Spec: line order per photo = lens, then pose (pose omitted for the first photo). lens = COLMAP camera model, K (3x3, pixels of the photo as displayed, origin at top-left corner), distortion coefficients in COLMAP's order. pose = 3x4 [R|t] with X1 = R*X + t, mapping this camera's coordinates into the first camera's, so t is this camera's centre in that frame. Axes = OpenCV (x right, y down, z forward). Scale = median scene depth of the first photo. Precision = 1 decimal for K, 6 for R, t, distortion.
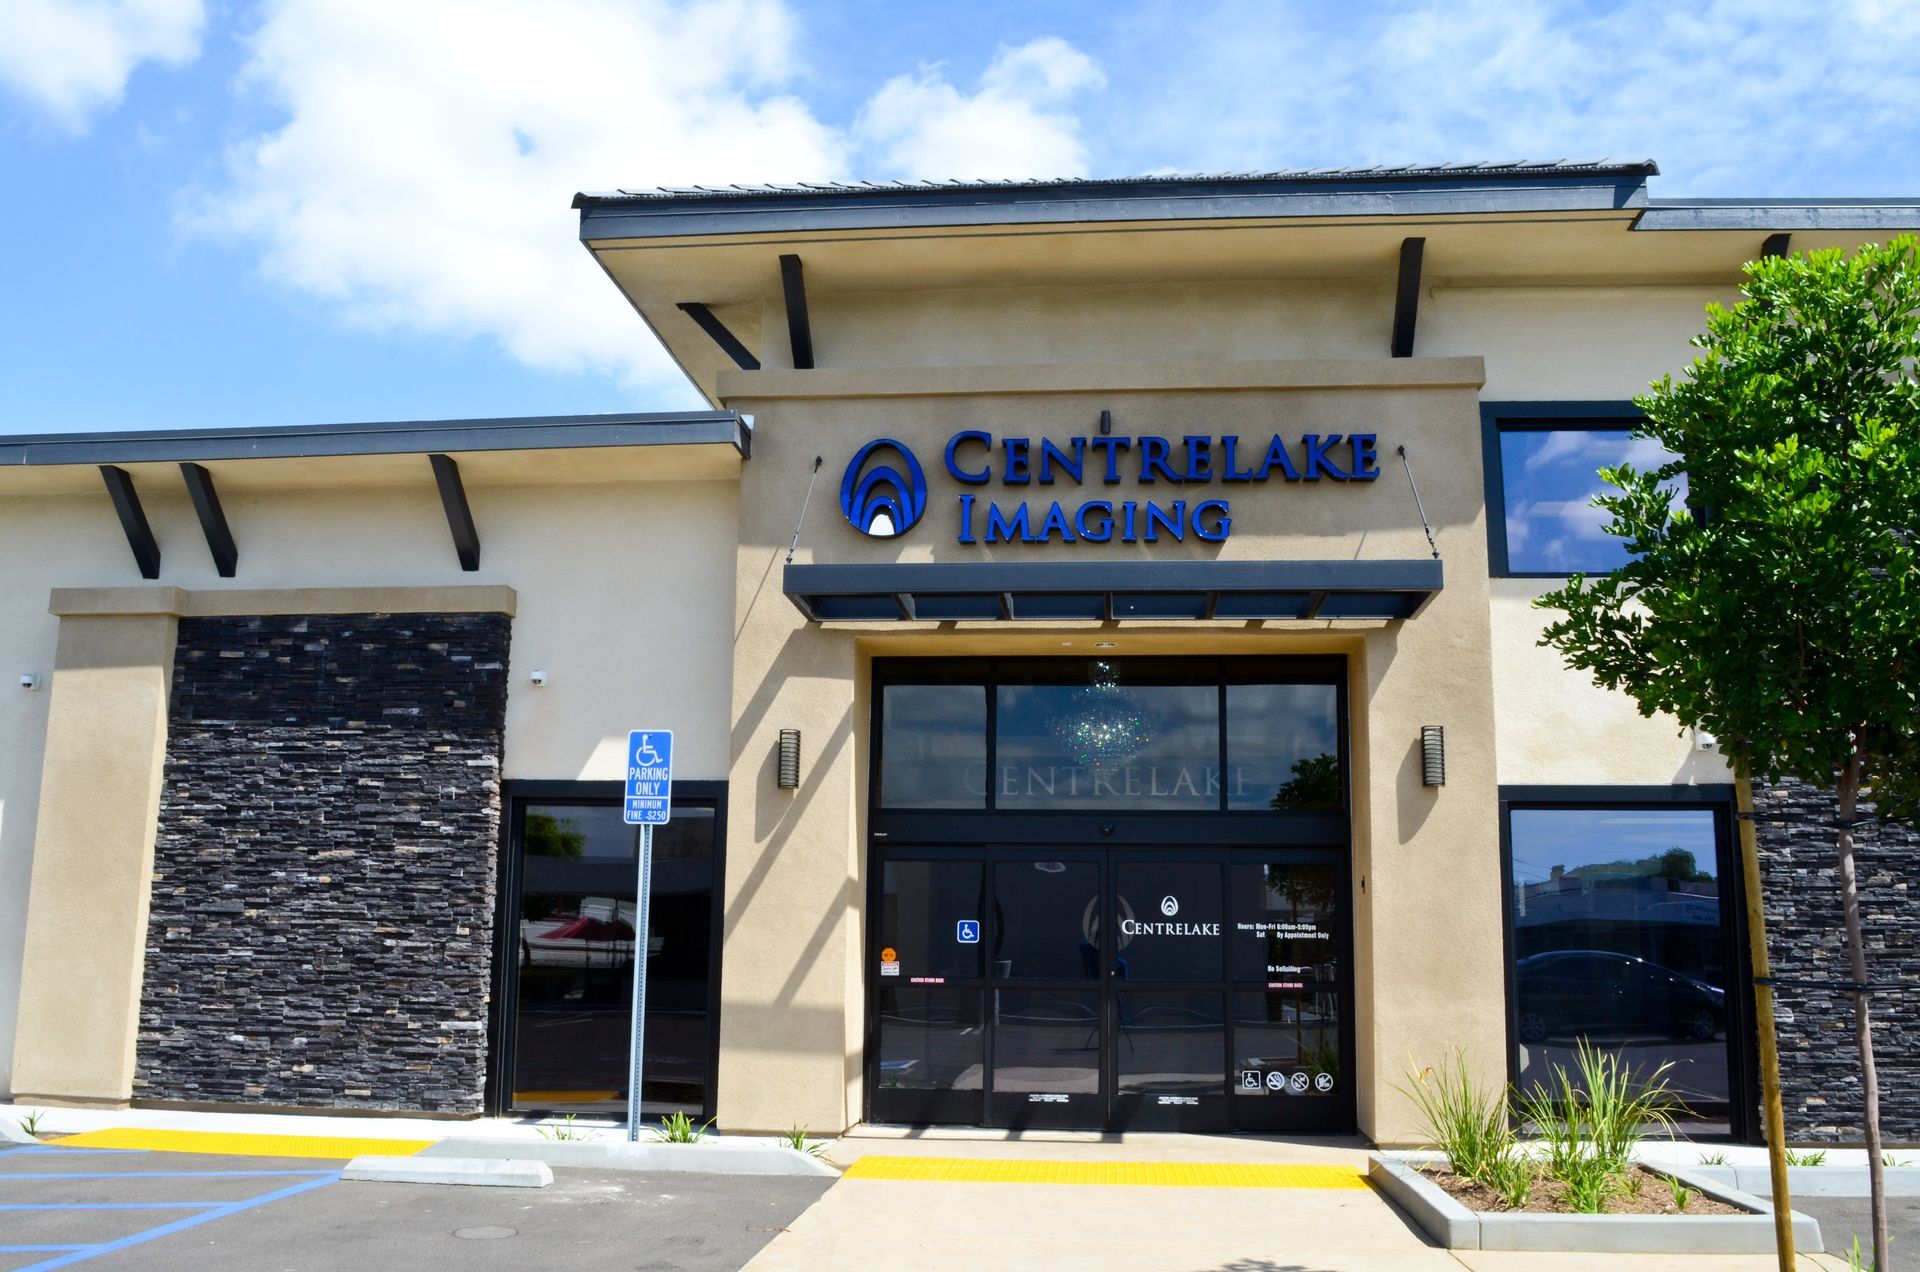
lens RADIAL K [[1516.7, 0, 945.2], [0, 1516.7, 642.1], [0, 0, 1]] dist [-0.097465, 0.025822]
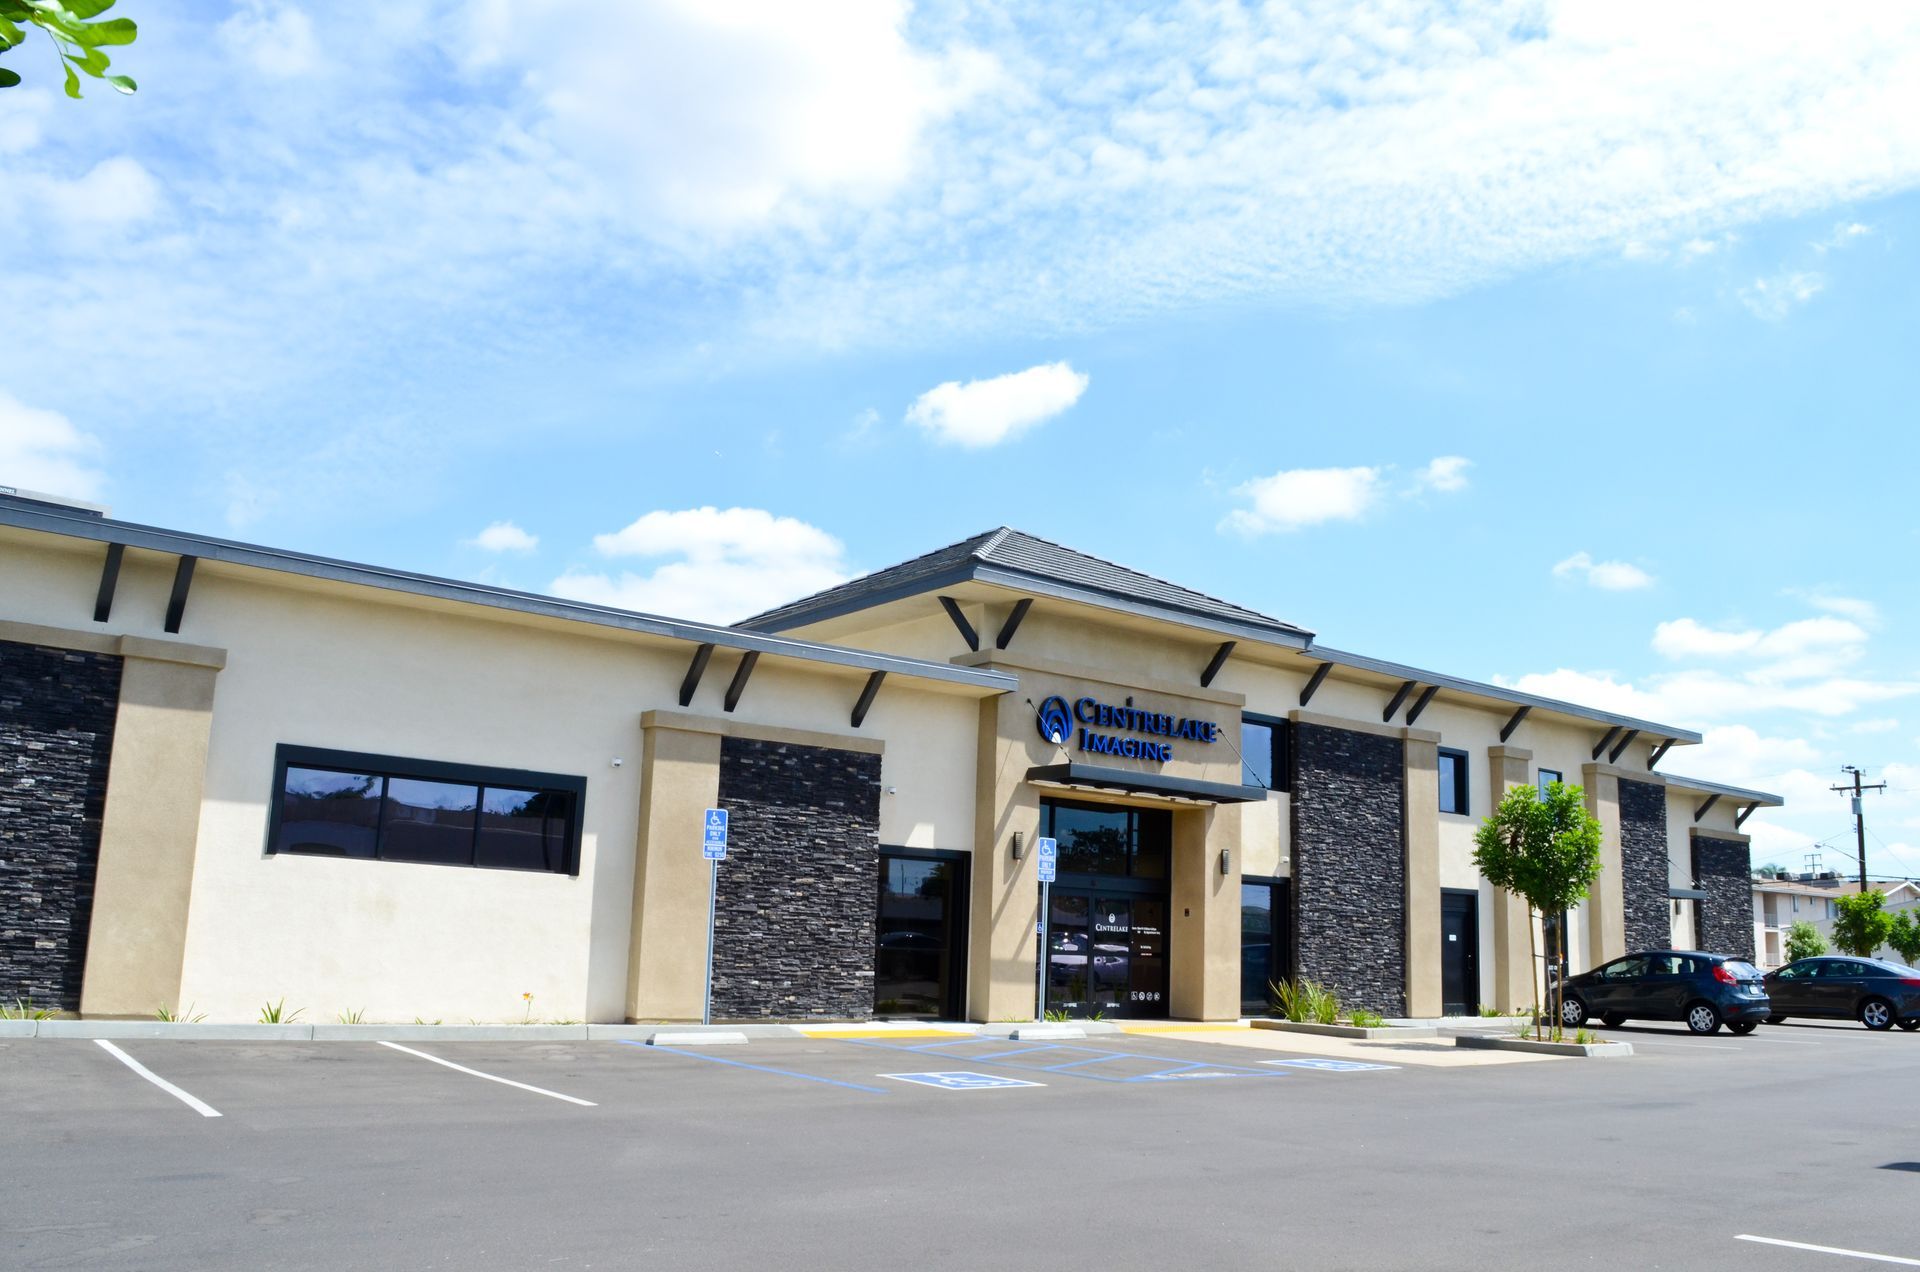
lens RADIAL K [[1516.7, 0, 945.2], [0, 1516.7, 642.1], [0, 0, 1]] dist [-0.097465, 0.025822]
pose [[0.735436, 0.145656, 0.661754, -1.557469], [-0.152083, 0.987188, -0.048269, -0.081815], [-0.660307, -0.065143, 0.748165, -0.473581]]
